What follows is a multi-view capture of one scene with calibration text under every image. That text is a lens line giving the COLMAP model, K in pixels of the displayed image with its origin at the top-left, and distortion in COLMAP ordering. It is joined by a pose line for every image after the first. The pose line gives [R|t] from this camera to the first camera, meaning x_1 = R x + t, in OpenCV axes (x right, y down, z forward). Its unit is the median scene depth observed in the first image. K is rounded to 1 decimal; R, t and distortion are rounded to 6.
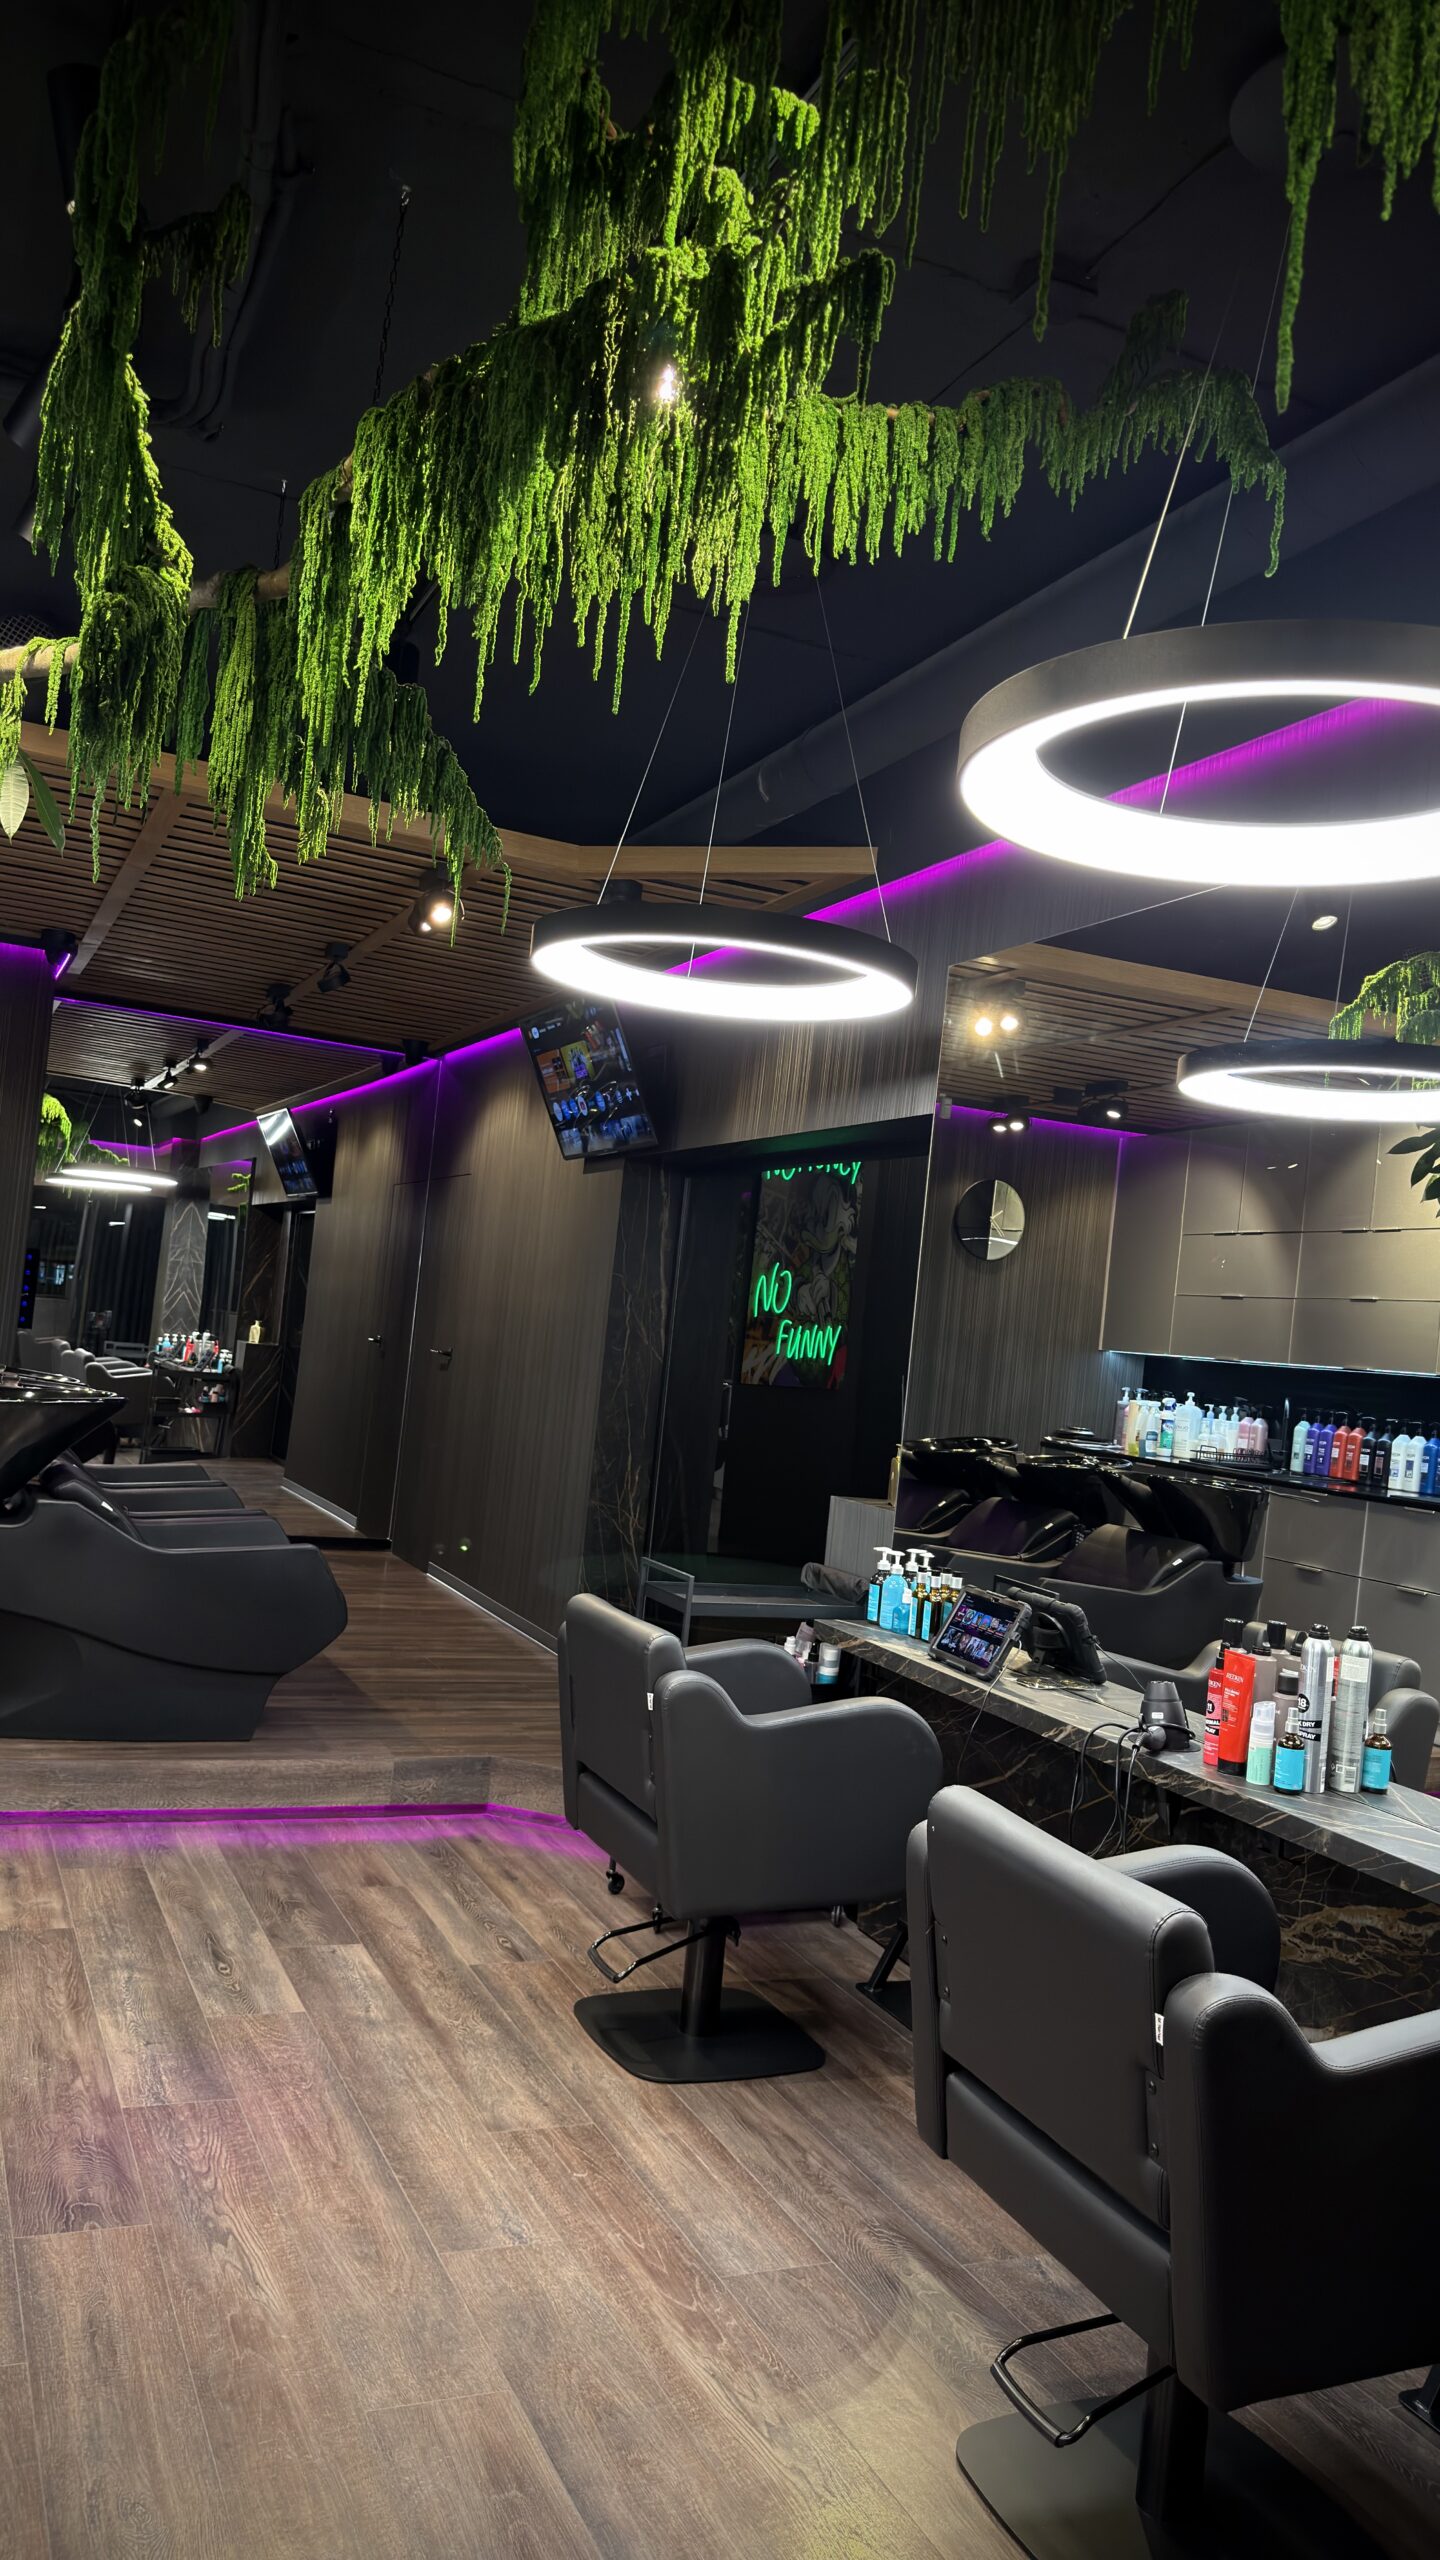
lens RADIAL K [[1807.9, 0, 696.0], [0, 1807.9, 1296.8], [0, 0, 1]] dist [0.068250, -0.075718]
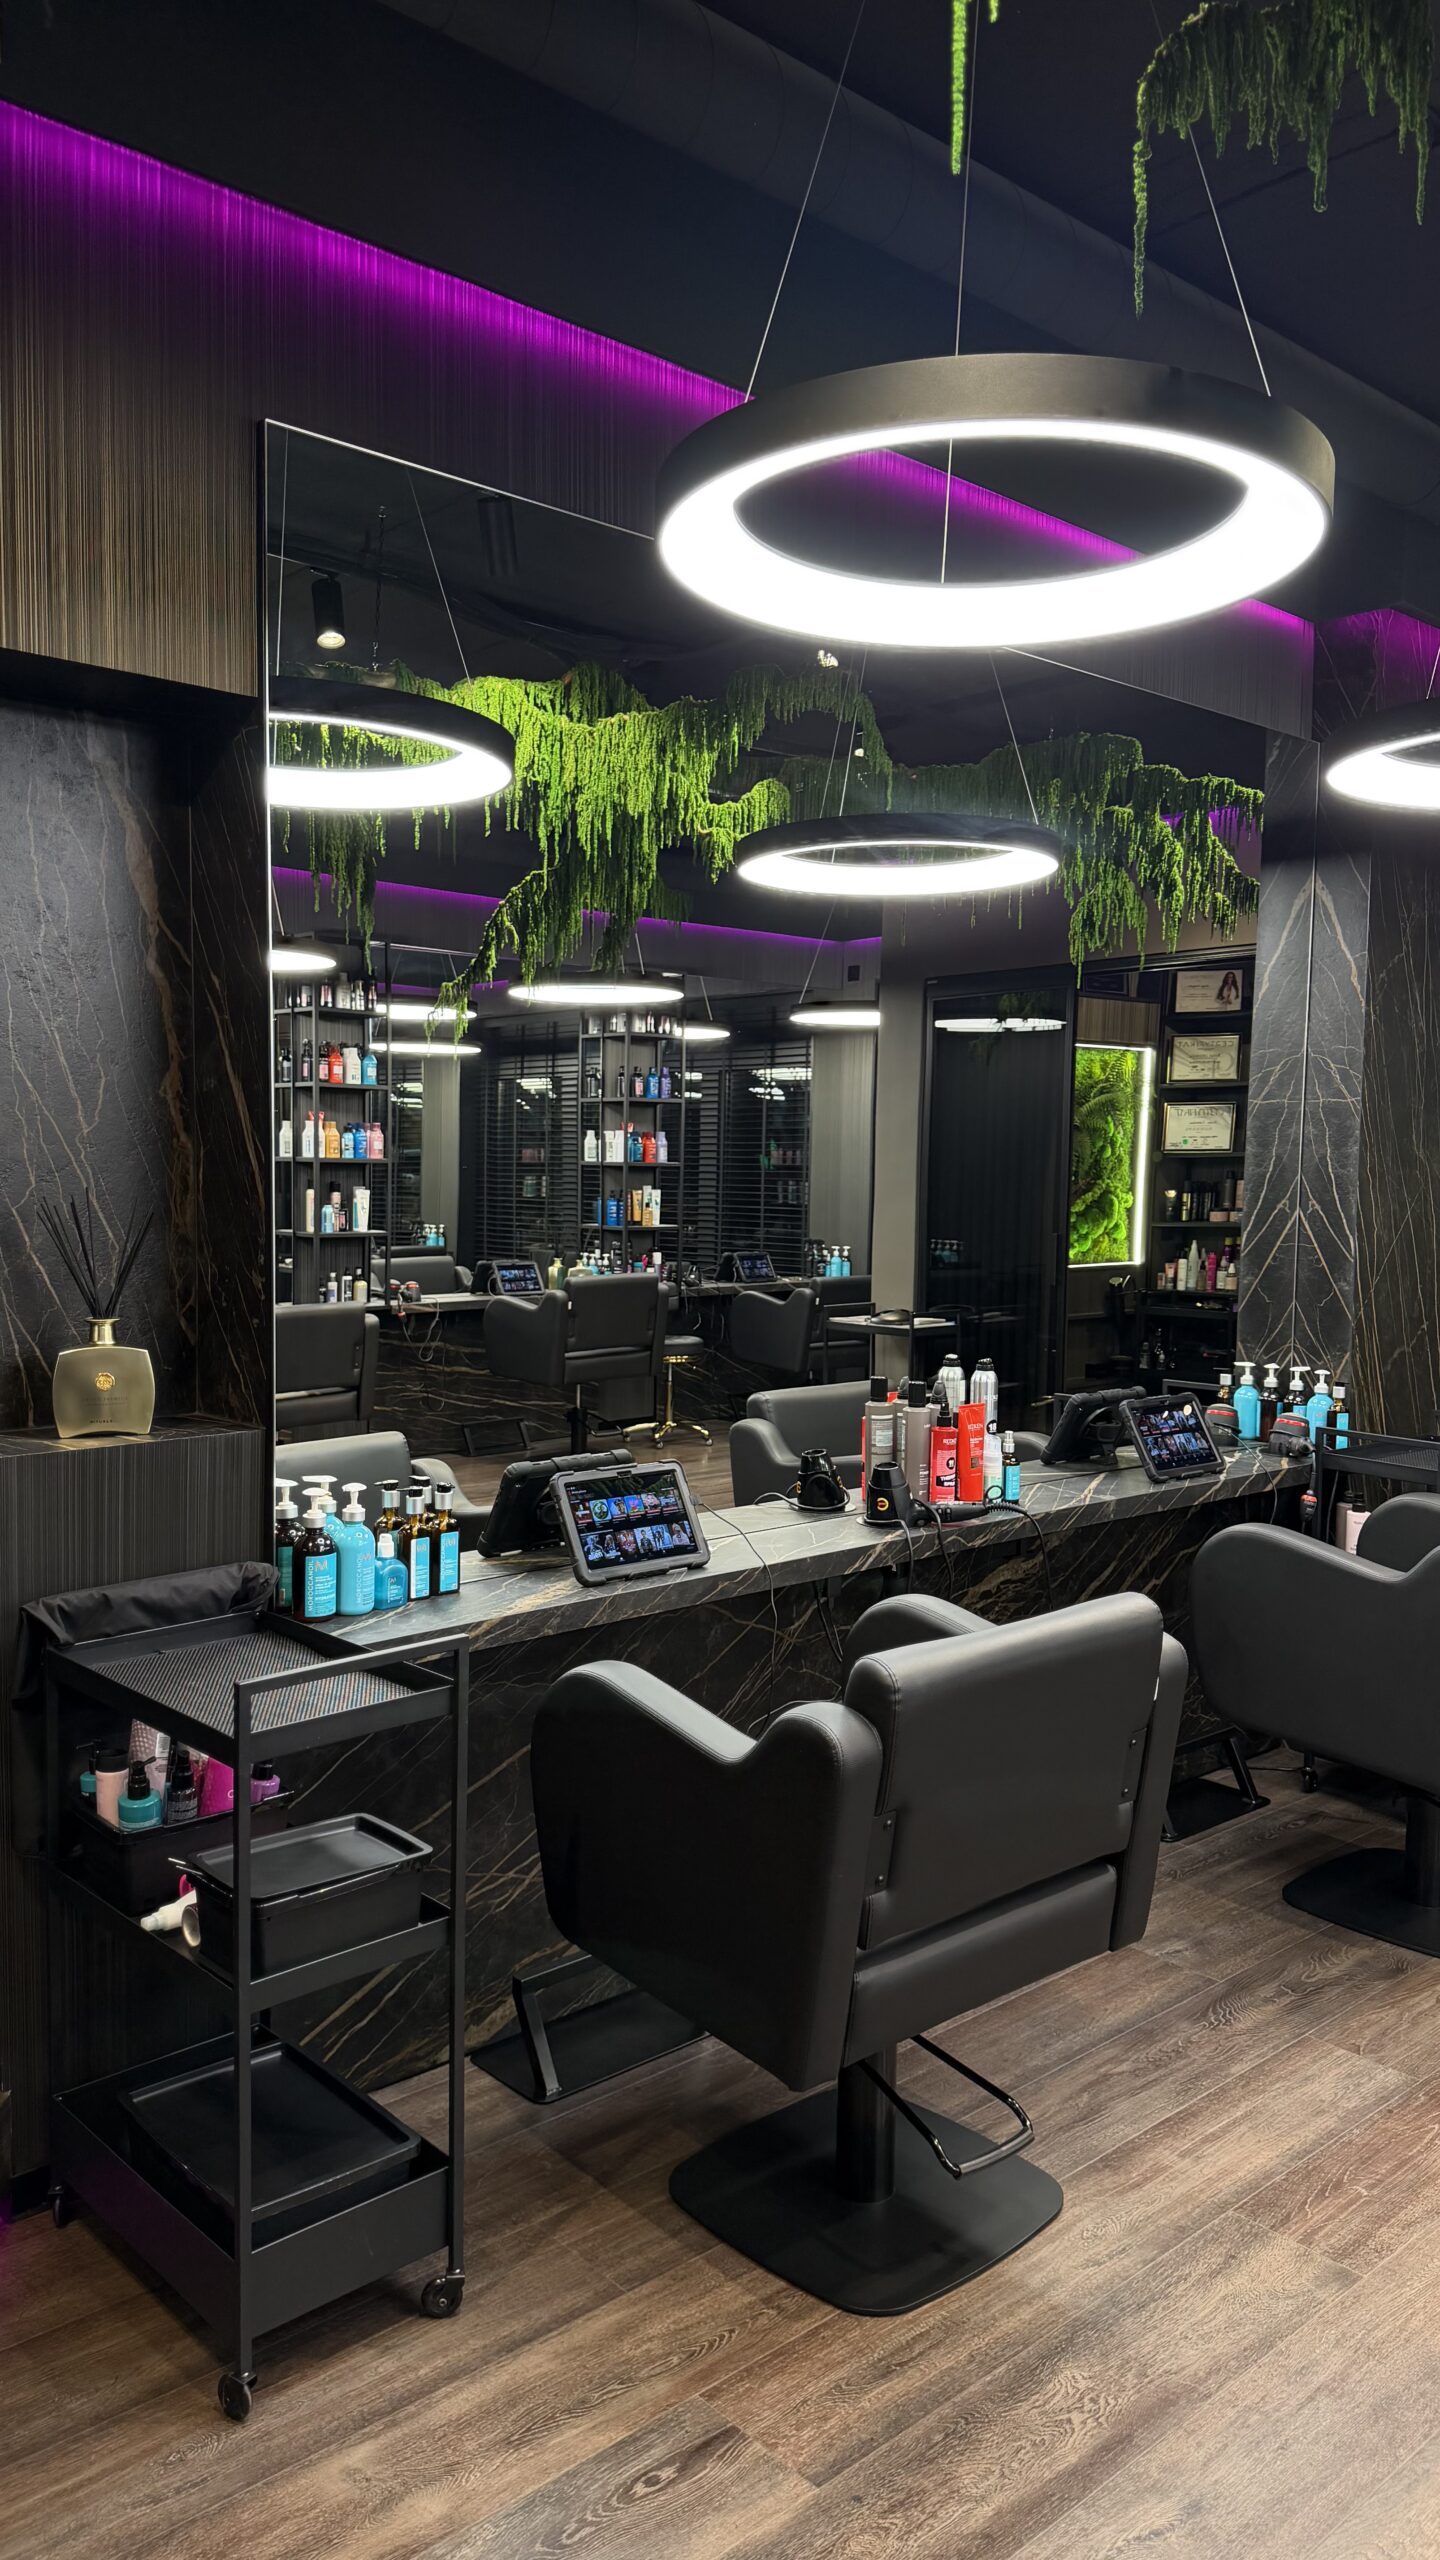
lens RADIAL K [[1807.9, 0, 734.4], [0, 1807.9, 1278.8], [0, 0, 1]] dist [0.068250, -0.075718]
pose [[-0.309058, -0.157946, 0.937836, -0.482339], [-0.055479, 0.987428, 0.148015, -0.022171], [-0.949423, -0.006285, -0.313936, 1.076946]]
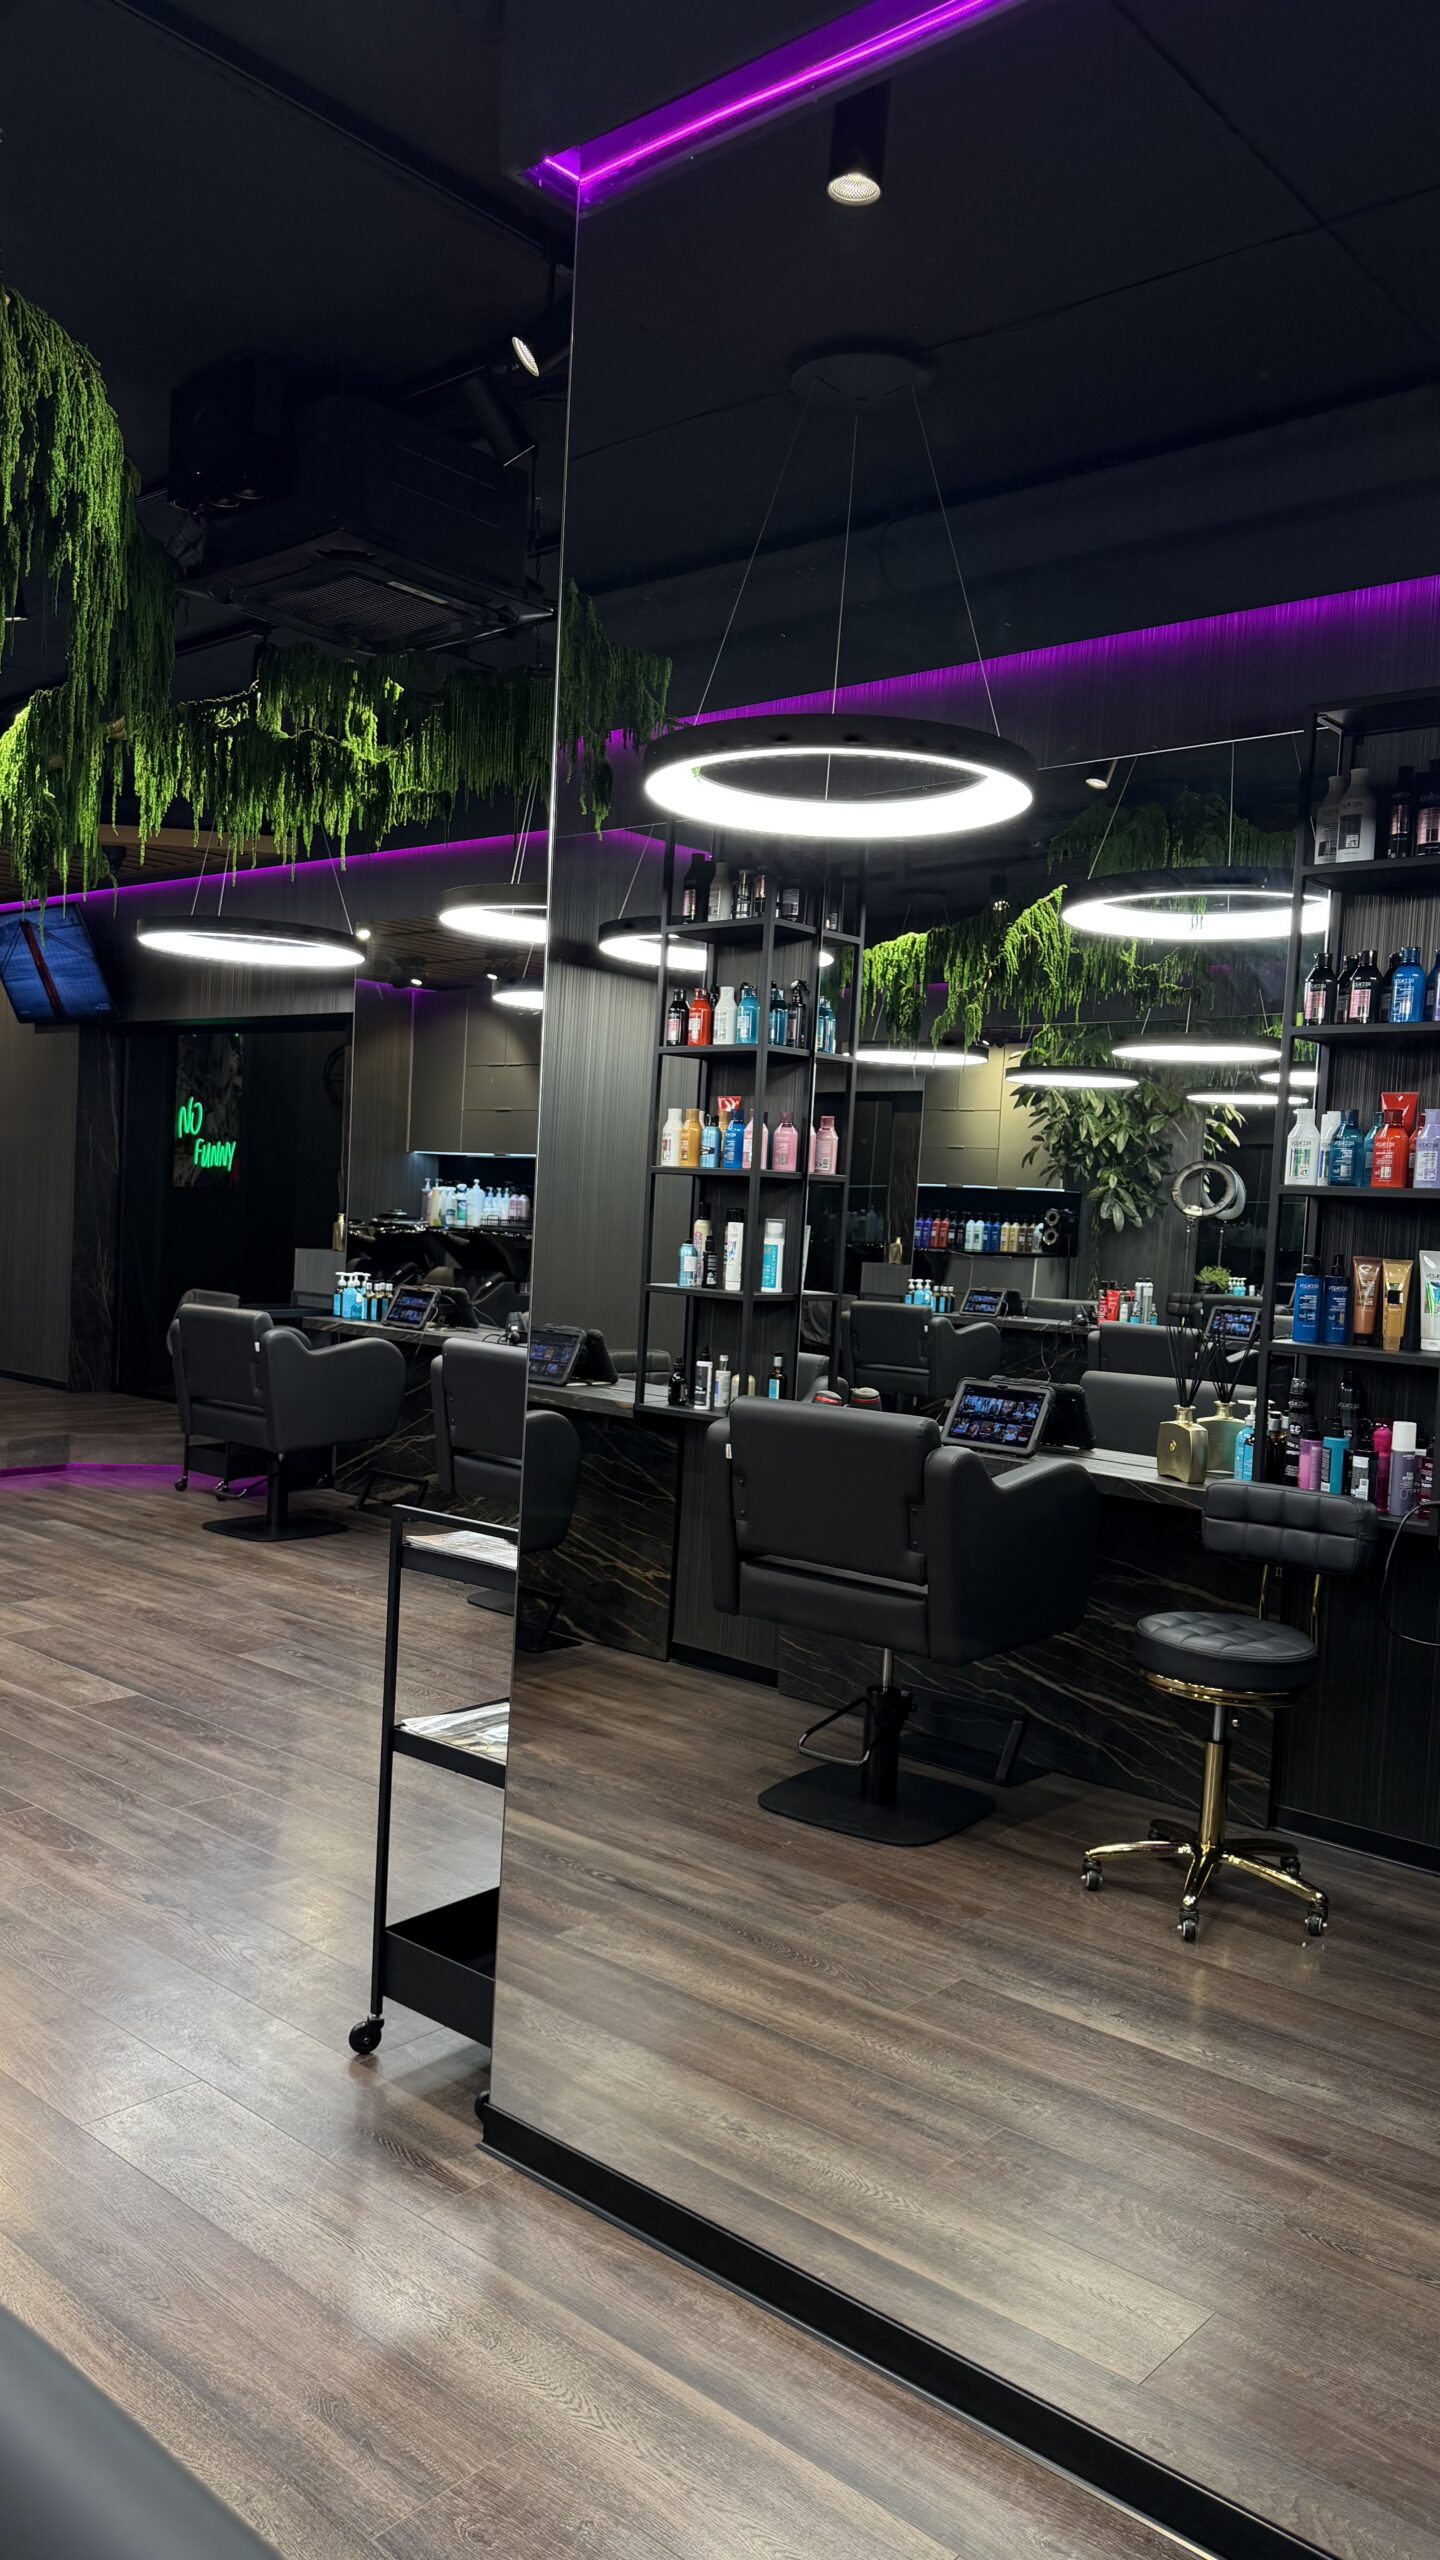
lens RADIAL K [[1807.9, 0, 760.2], [0, 1807.9, 1286.6], [0, 0, 1]] dist [0.068250, -0.075718]
pose [[0.898324, -0.074867, 0.432907, -0.289586], [0.030128, 0.993552, 0.109305, -0.023233], [-0.438299, -0.085149, 0.894787, -0.723057]]
